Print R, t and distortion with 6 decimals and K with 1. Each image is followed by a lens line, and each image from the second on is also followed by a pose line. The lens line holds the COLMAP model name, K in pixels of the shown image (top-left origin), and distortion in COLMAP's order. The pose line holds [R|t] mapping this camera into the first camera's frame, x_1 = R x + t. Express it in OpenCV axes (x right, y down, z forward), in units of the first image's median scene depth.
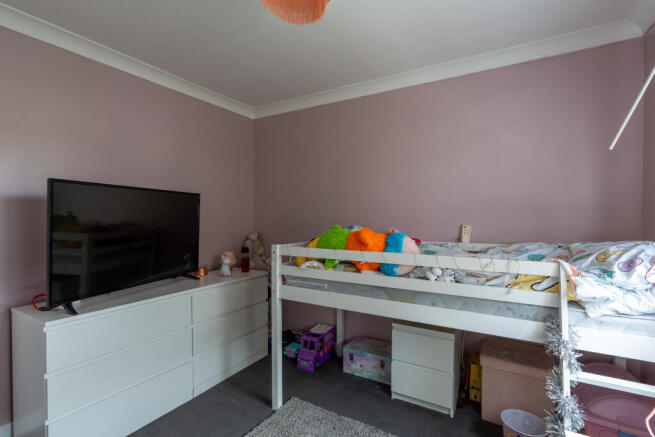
lens RADIAL K [[310.1, 0, 327.6], [0, 310.1, 217.3], [0, 0, 1]] dist [-0.004952, -0.001006]
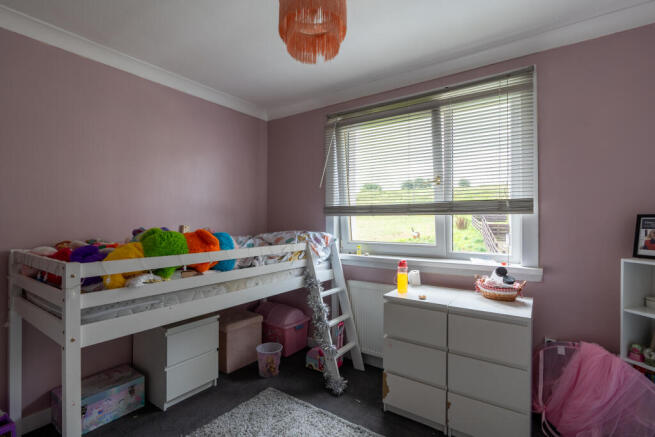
lens RADIAL K [[310.1, 0, 328.2], [0, 310.1, 219.0], [0, 0, 1]] dist [-0.004952, -0.001006]
pose [[0.080000, 0.002062, 0.996793, -0.797156], [0.001300, 0.999997, -0.002173, 0.004086], [-0.996794, 0.001470, 0.079997, 0.490011]]
